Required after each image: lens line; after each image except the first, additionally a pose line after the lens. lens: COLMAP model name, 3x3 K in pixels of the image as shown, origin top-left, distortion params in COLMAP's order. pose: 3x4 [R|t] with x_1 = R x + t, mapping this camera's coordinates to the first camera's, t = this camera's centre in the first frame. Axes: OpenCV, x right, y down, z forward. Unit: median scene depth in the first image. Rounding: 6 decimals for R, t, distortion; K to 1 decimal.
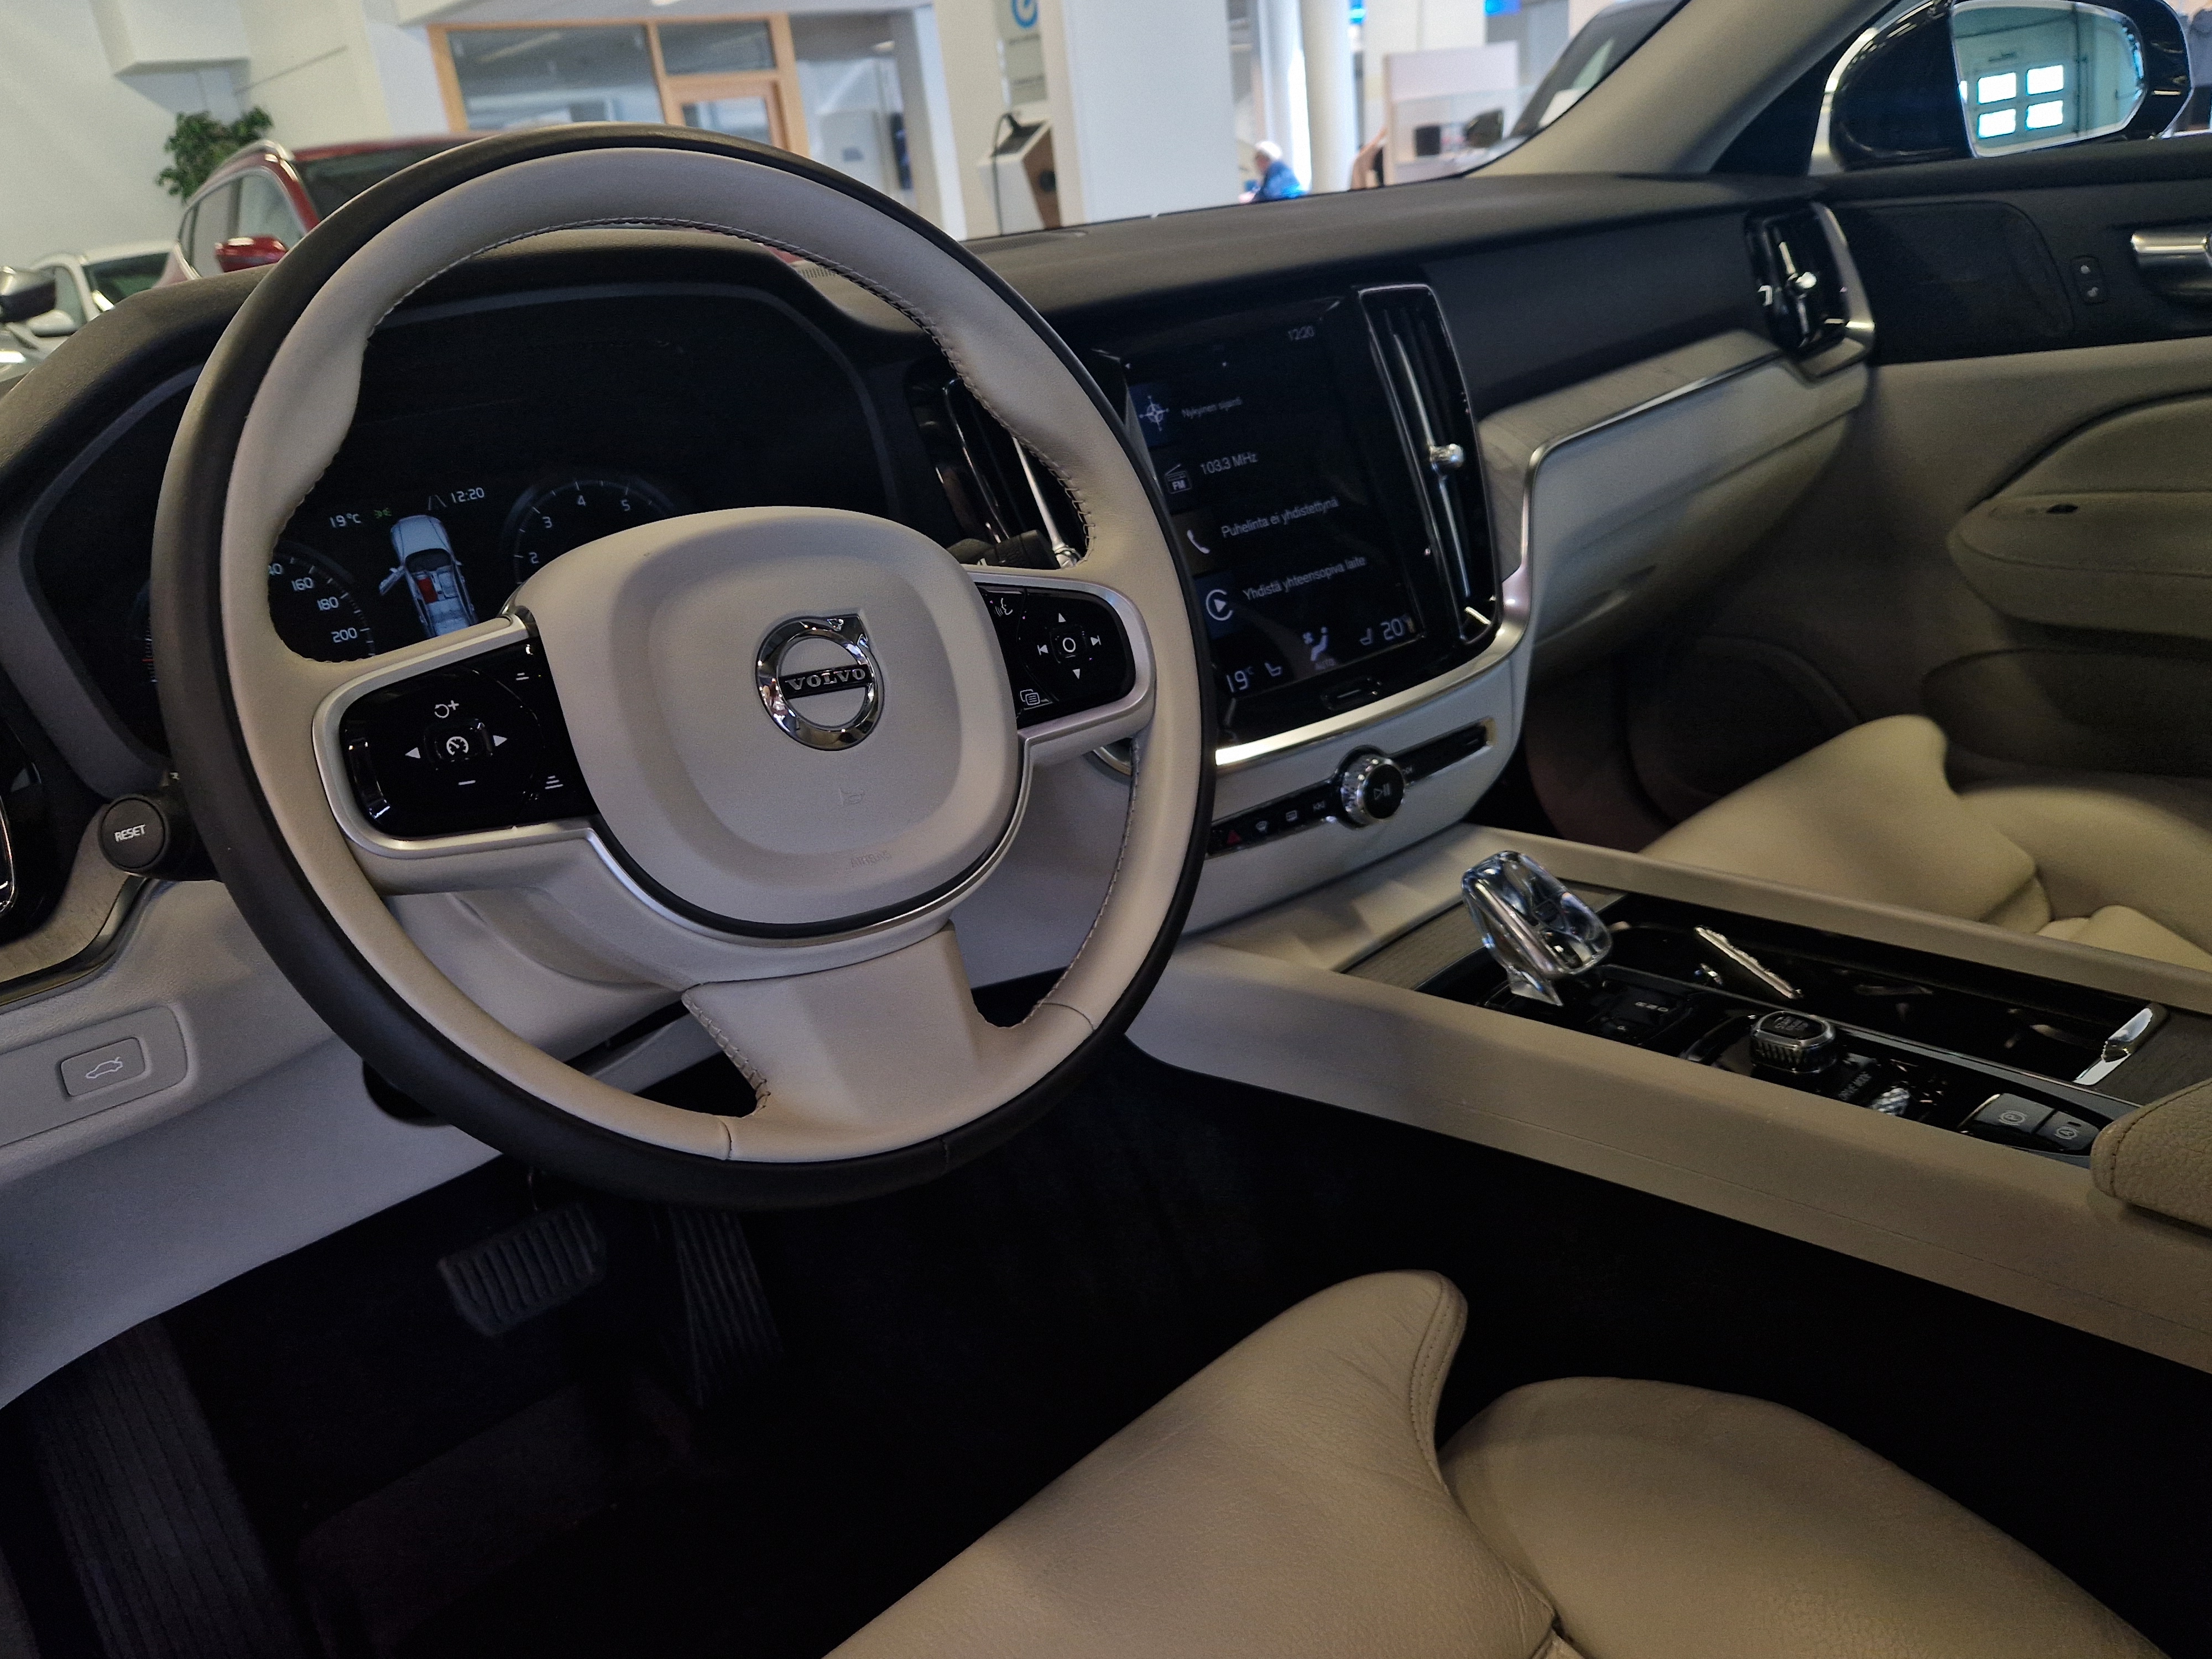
lens RADIAL K [[1682.8, 0, 1095.8], [0, 1682.8, 845.7], [0, 0, 1]] dist [0.052013, -0.046300]
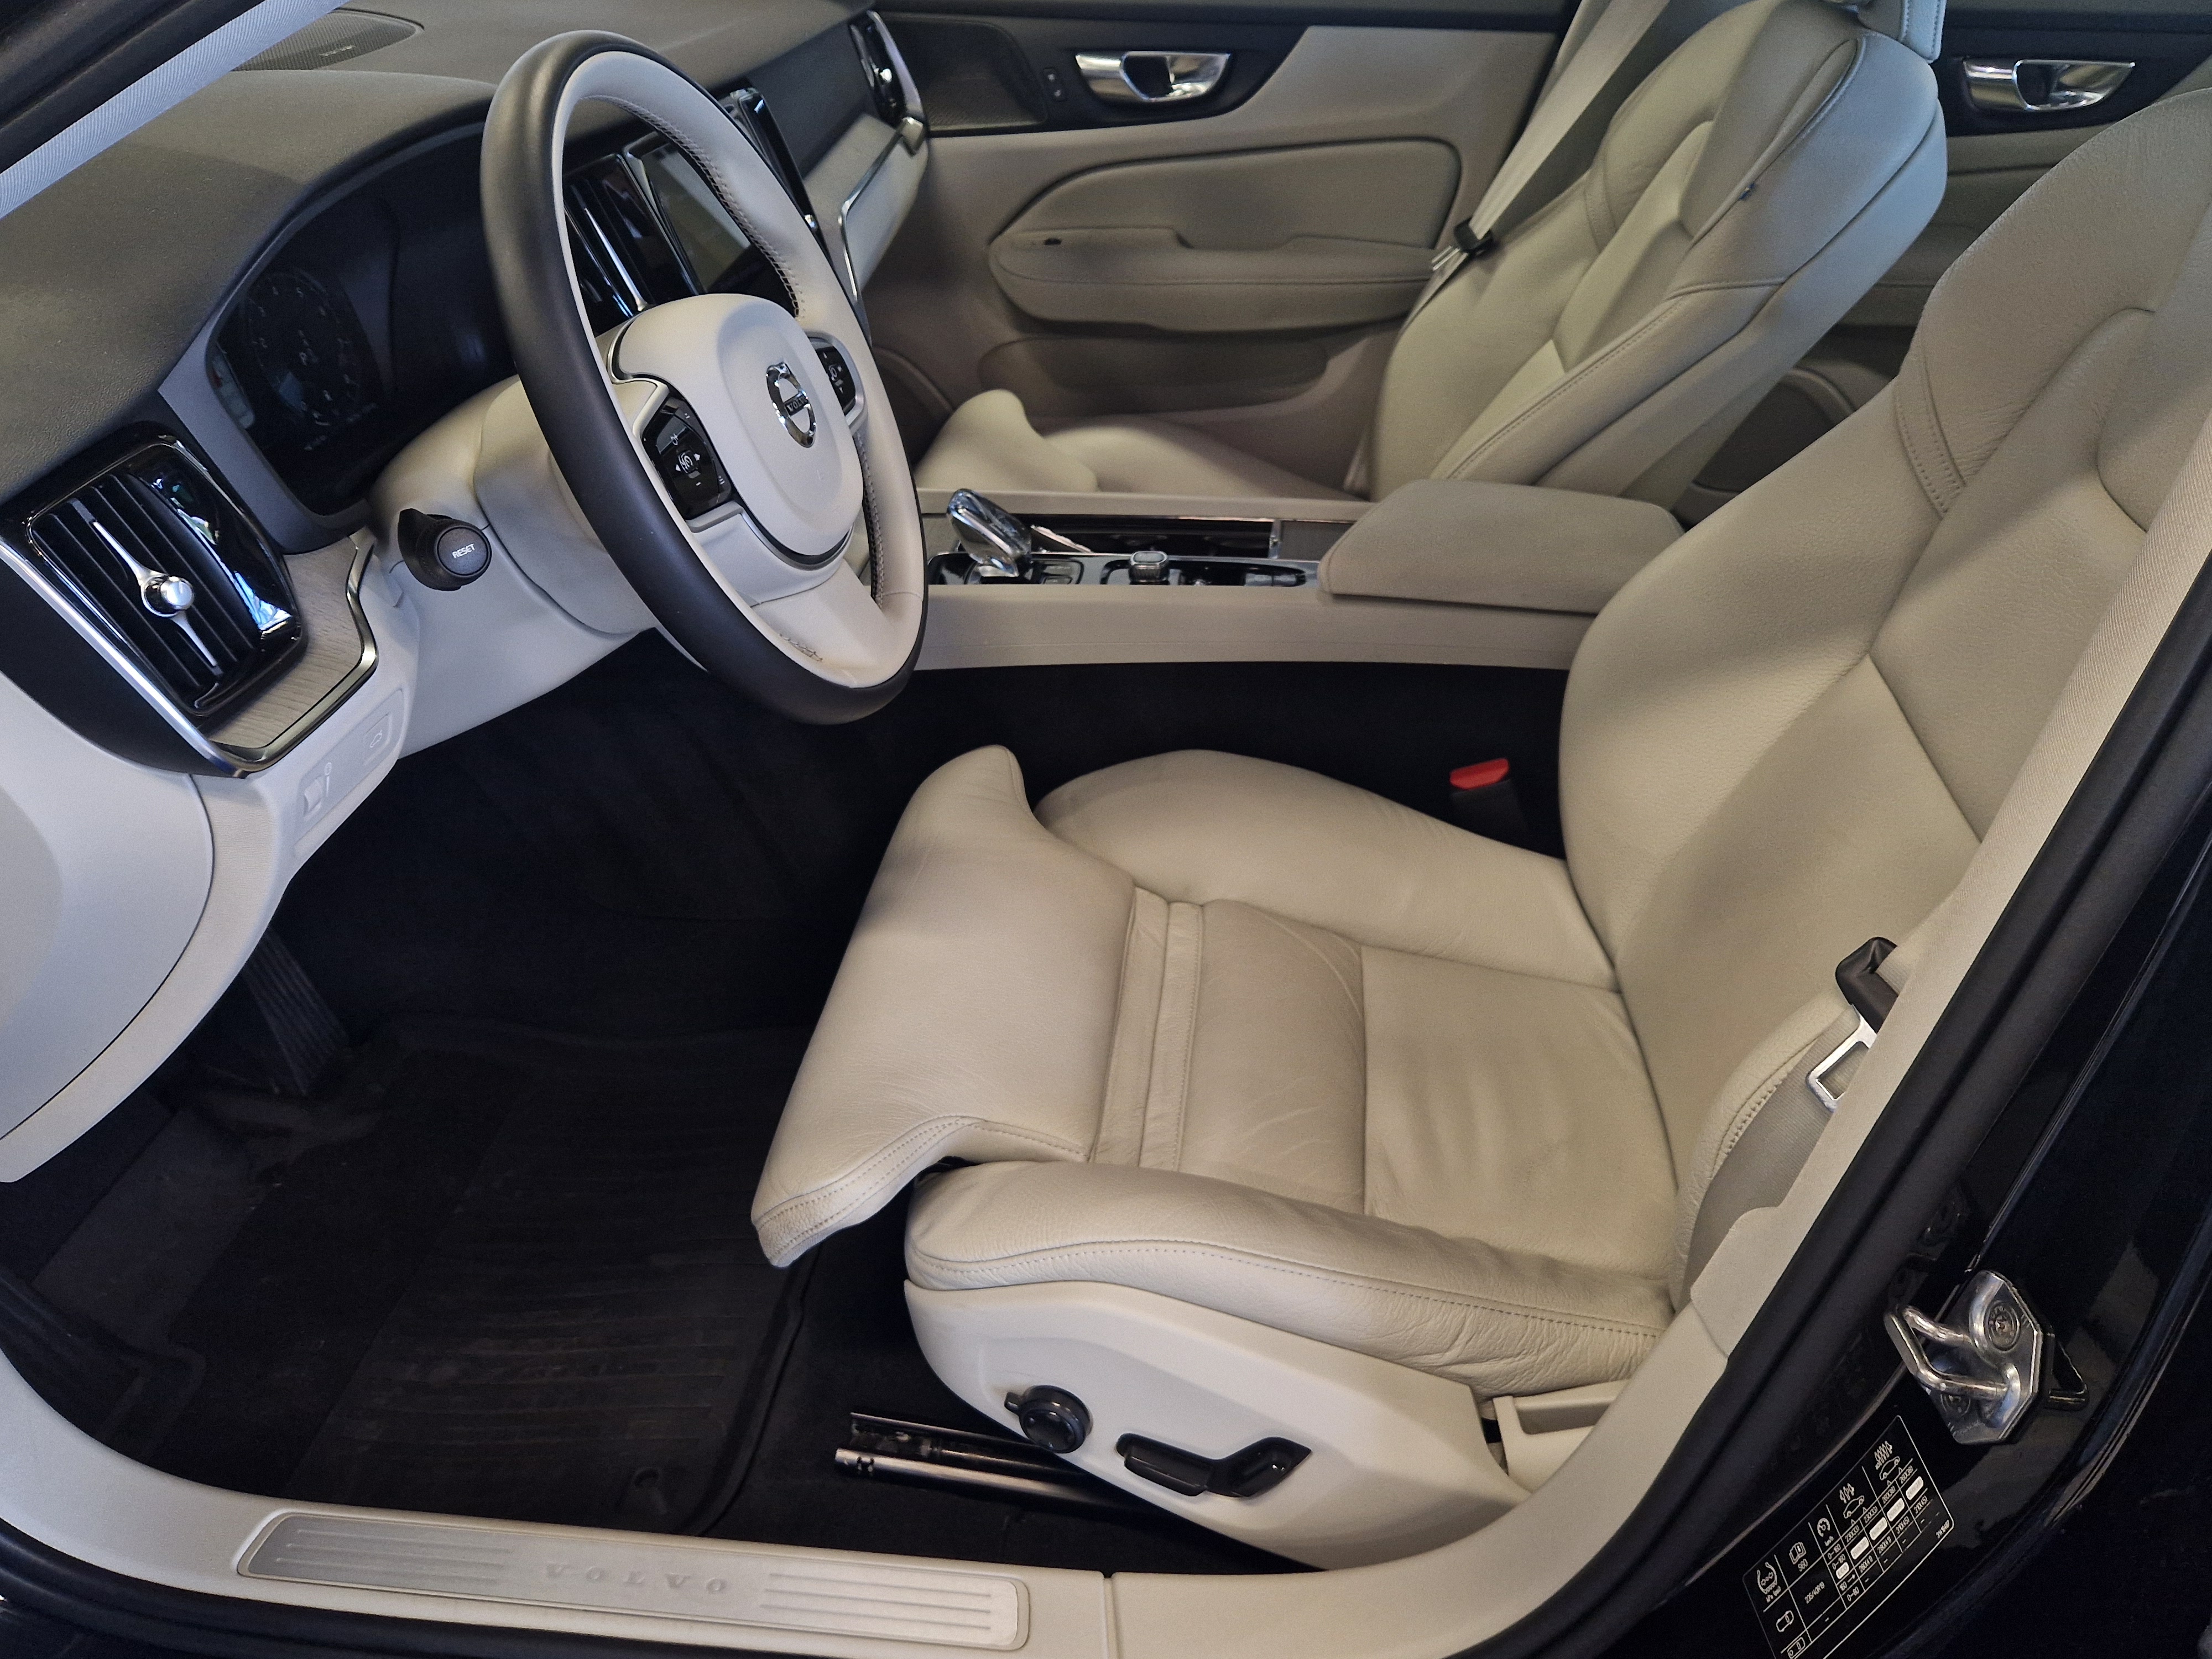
lens RADIAL K [[1682.8, 0, 1117.6], [0, 1682.8, 831.3], [0, 0, 1]] dist [0.052013, -0.046300]
pose [[0.738135, -0.257021, 0.623777, -0.655606], [0.158941, 0.964813, 0.209462, 0.005260], [-0.655664, -0.055468, 0.753013, -0.288123]]
